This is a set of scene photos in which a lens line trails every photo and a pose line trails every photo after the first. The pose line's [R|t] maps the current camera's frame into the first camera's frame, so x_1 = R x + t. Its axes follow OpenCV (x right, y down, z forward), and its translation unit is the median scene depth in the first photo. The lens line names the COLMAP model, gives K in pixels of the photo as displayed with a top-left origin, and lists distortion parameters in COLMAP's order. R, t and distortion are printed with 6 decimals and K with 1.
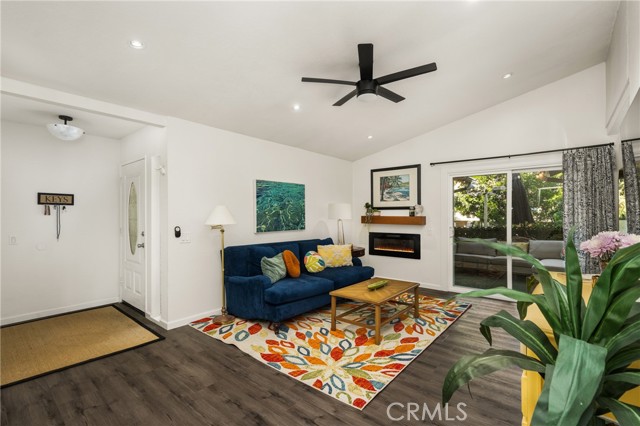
lens RADIAL K [[286.8, 0, 320.3], [0, 286.8, 216.0], [0, 0, 1]] dist [0.001078, 0.000044]
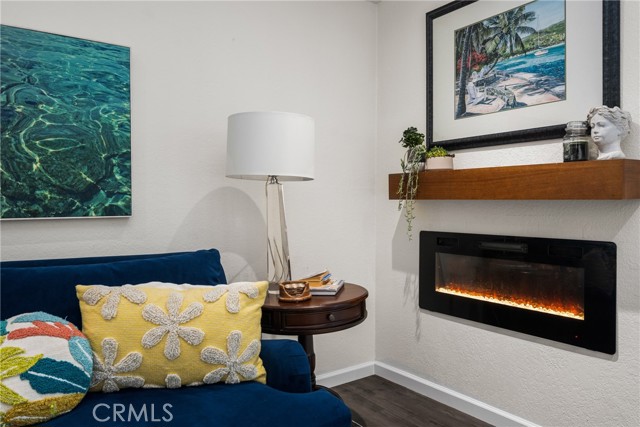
lens RADIAL K [[463.6, 0, 320.5], [0, 463.6, 209.8], [0, 0, 1]] dist [-0.022942, 0.005690]
pose [[0.969382, 0.004156, -0.245522, 0.204278], [-0.001875, 0.999953, 0.009524, 0.033684], [0.245550, -0.008772, 0.969344, 0.571671]]
